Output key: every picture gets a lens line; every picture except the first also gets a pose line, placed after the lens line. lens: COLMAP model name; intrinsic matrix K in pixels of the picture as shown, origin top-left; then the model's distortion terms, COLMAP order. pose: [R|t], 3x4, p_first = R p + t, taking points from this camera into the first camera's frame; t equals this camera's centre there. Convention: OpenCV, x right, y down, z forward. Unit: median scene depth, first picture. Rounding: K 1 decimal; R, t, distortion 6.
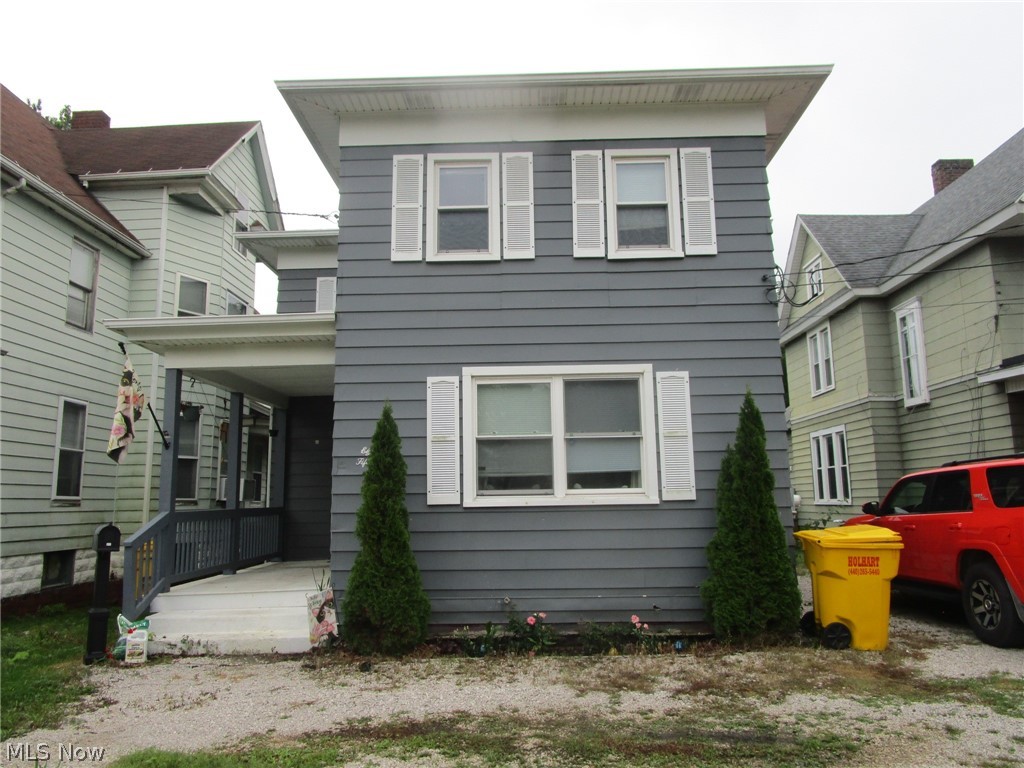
lens RADIAL K [[724.9, 0, 507.6], [0, 724.9, 388.1], [0, 0, 1]] dist [-0.036599, 0.010299]
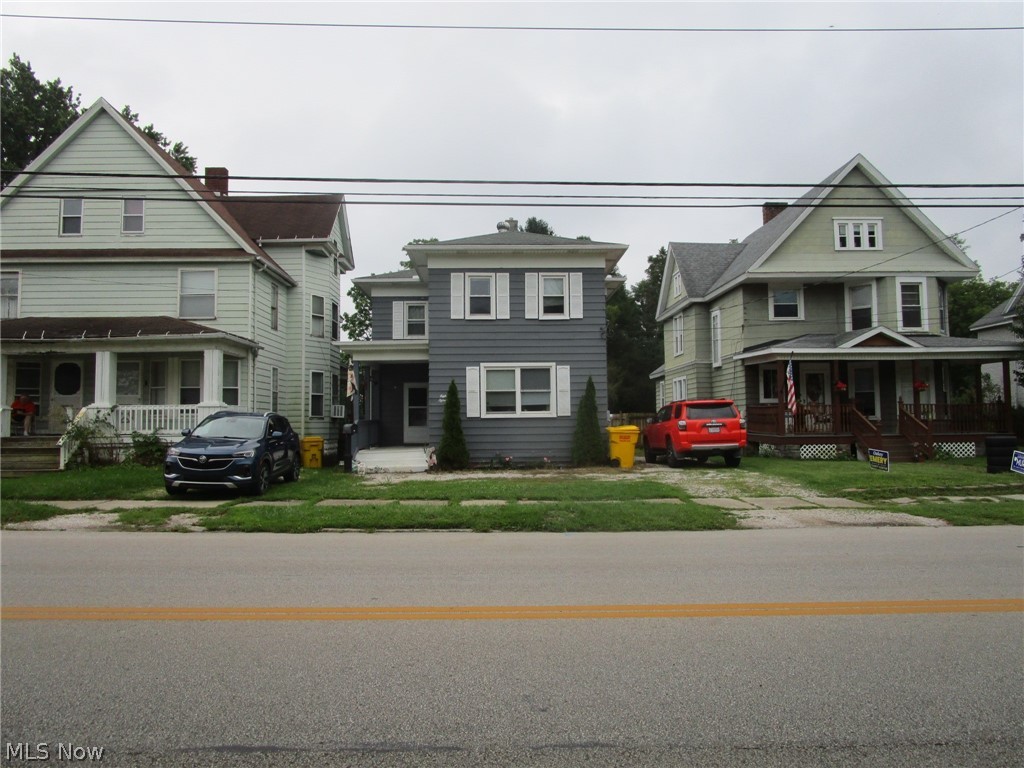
lens RADIAL K [[724.9, 0, 507.6], [0, 724.9, 388.1], [0, 0, 1]] dist [-0.036599, 0.010299]
pose [[0.998312, 0.006621, 0.057704, -0.112434], [-0.012597, 0.994515, 0.103836, -0.204764], [-0.056700, -0.104387, 0.992919, -1.508973]]
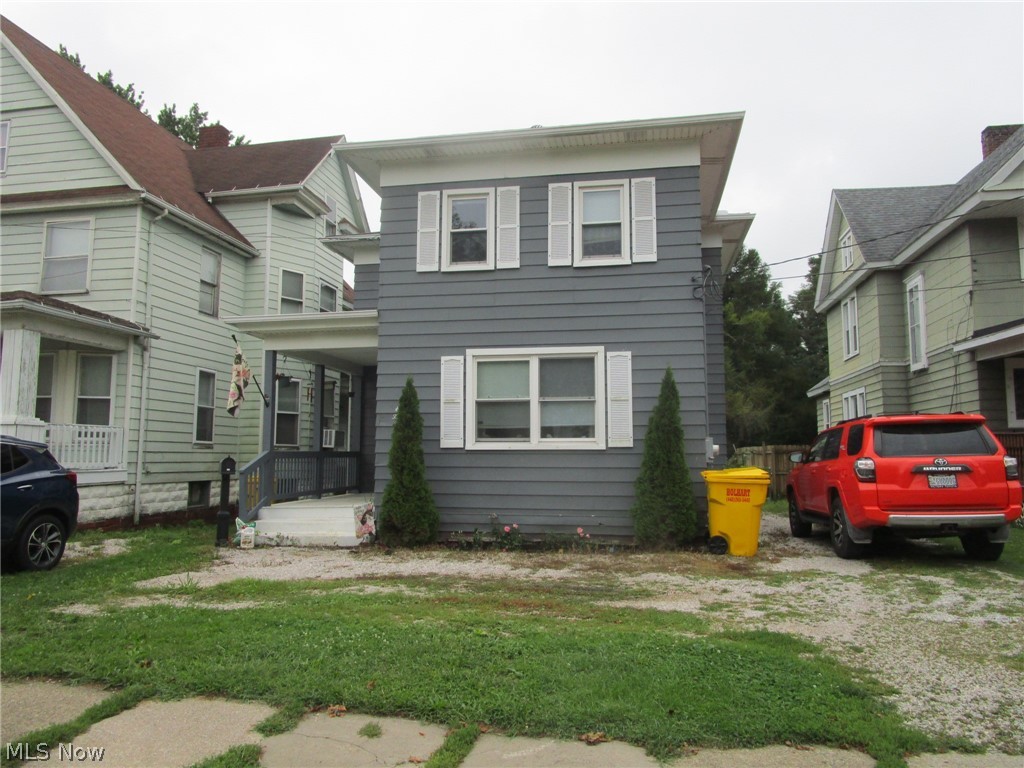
lens RADIAL K [[724.9, 0, 507.6], [0, 724.9, 388.1], [0, 0, 1]] dist [-0.036599, 0.010299]
pose [[0.988152, 0.001824, -0.153468, 0.227377], [0.007429, 0.998189, 0.059700, -0.036725], [0.153299, -0.060133, 0.986349, -0.352128]]
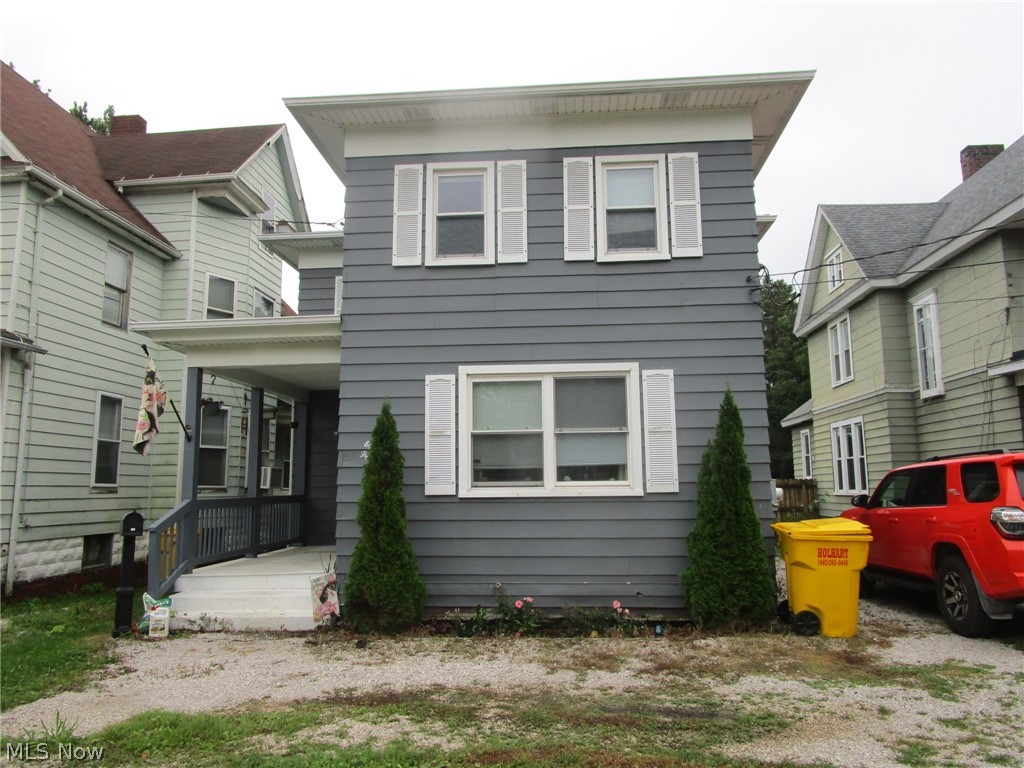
lens RADIAL K [[724.9, 0, 507.6], [0, 724.9, 388.1], [0, 0, 1]] dist [-0.036599, 0.010299]
pose [[0.998500, -0.001203, -0.054741, 0.067517], [0.002204, 0.999832, 0.018220, -0.015597], [0.054710, -0.018314, 0.998334, -0.056091]]
